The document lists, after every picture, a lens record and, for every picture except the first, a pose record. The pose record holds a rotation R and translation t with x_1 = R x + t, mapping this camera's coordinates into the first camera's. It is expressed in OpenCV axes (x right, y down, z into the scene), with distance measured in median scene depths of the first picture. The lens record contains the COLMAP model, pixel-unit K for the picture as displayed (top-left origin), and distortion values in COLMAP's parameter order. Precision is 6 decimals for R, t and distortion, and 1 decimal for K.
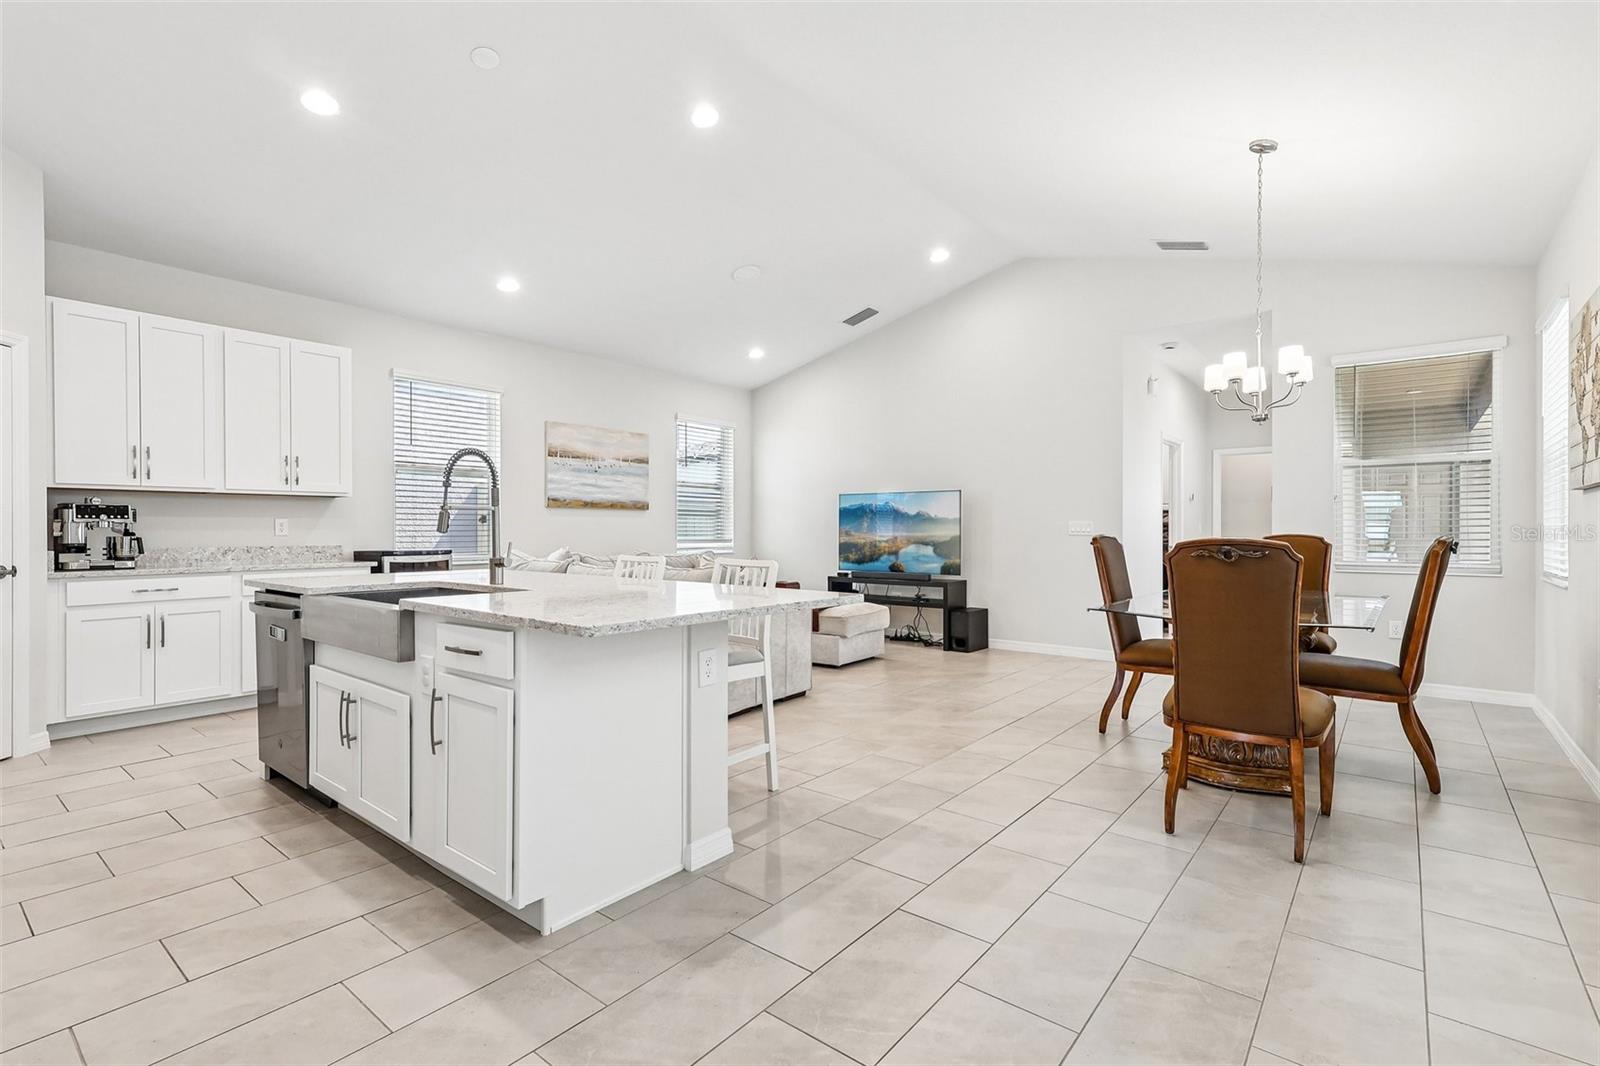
lens RADIAL K [[739.6, 0, 800.0], [0, 739.6, 533.0], [0, 0, 1]] dist [0.014599, 0.000688]
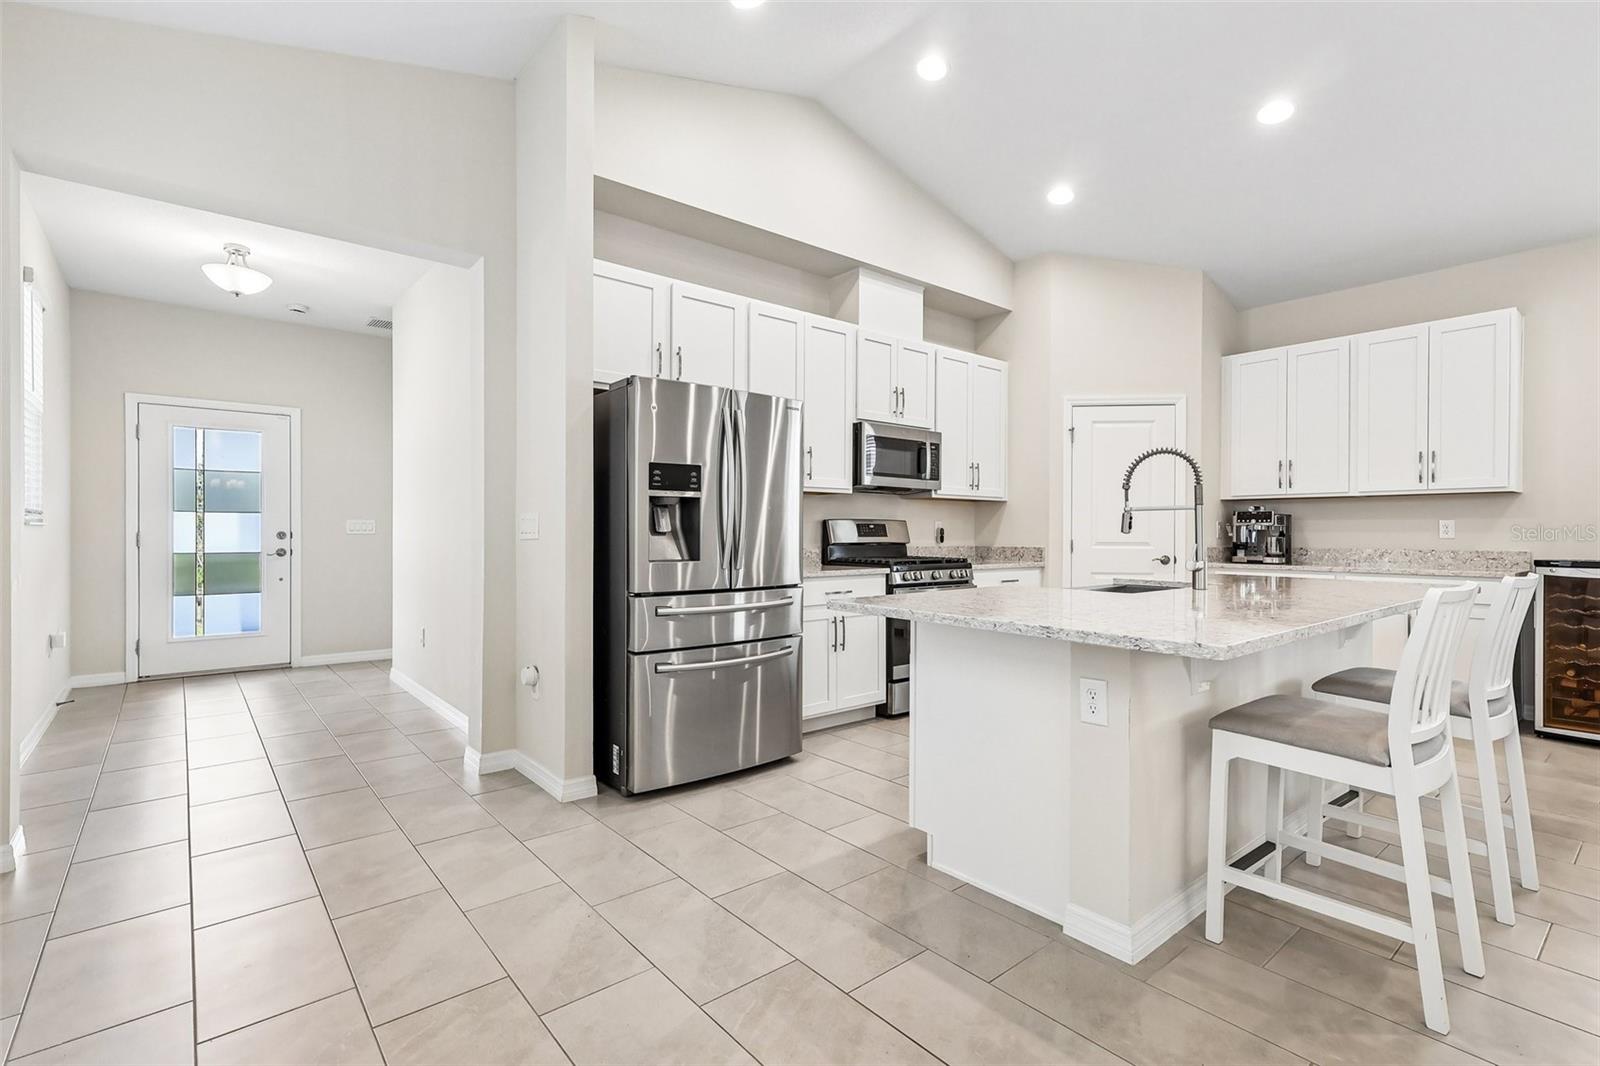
lens RADIAL K [[739.6, 0, 800.0], [0, 739.6, 533.0], [0, 0, 1]] dist [0.014599, 0.000688]
pose [[-0.194006, 0.001202, -0.981000, 0.355099], [-0.007961, 0.999964, 0.002800, 0.000574], [0.980968, 0.008352, -0.193989, 0.414705]]
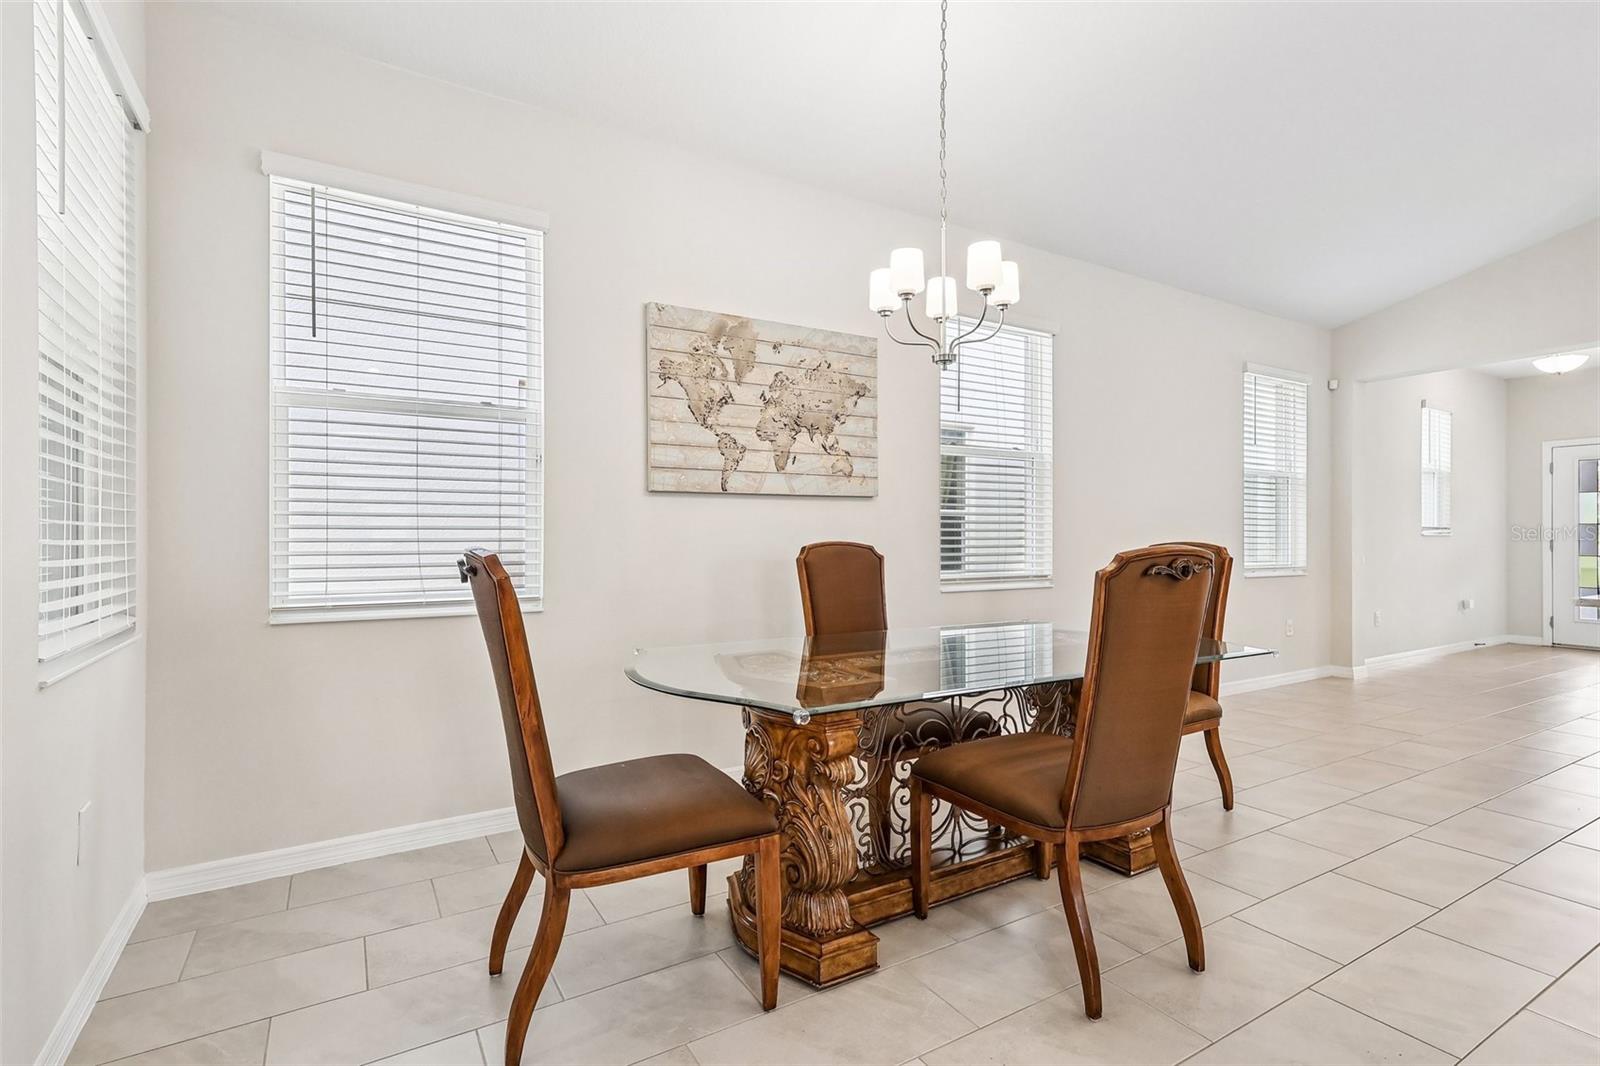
lens RADIAL K [[794.1, 0, 800.0], [0, 794.1, 533.0], [0, 0, 1]] dist [0.047630, 0.000180]
pose [[-0.949763, 0.001630, 0.312966, 0.400844], [0.001718, 0.999999, 0.000005, -0.005587], [-0.312966, 0.000542, -0.949764, 1.298721]]
